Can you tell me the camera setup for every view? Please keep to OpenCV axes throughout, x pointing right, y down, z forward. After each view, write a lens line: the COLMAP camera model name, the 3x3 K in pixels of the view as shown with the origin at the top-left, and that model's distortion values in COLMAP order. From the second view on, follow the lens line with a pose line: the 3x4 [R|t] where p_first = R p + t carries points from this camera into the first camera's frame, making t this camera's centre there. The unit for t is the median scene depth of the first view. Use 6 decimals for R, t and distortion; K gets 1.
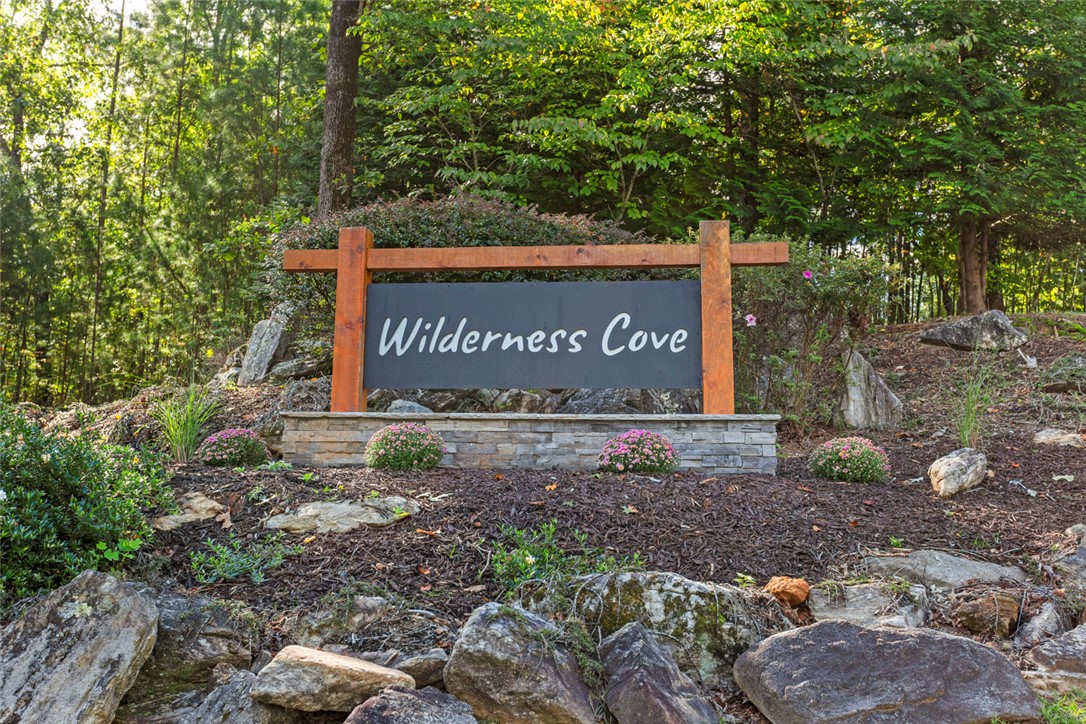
lens RADIAL K [[1052.6, 0, 543.8], [0, 1052.6, 357.9], [0, 0, 1]] dist [0.018768, 0.000000]
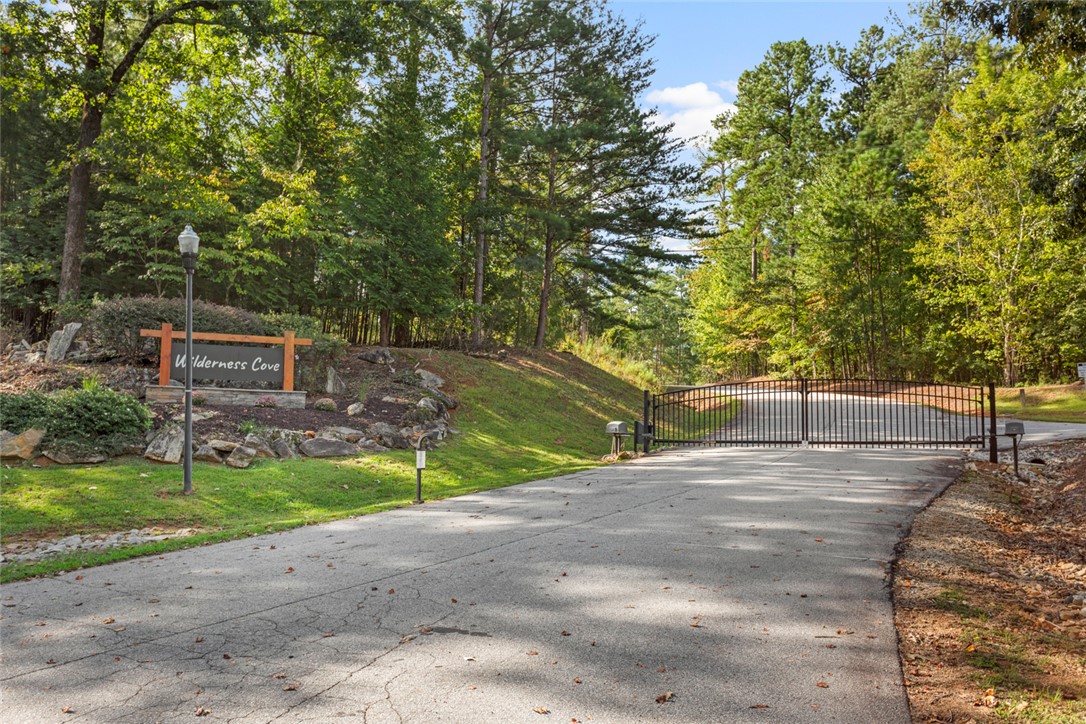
lens RADIAL K [[926.6, 0, 545.0], [0, 926.6, 360.9], [0, 0, 1]] dist [0.006170, -0.001366]
pose [[0.874647, 0.046533, 0.482523, -0.534995], [-0.074909, 0.996400, 0.039695, -0.213197], [-0.478938, -0.070865, 0.874984, -1.920805]]
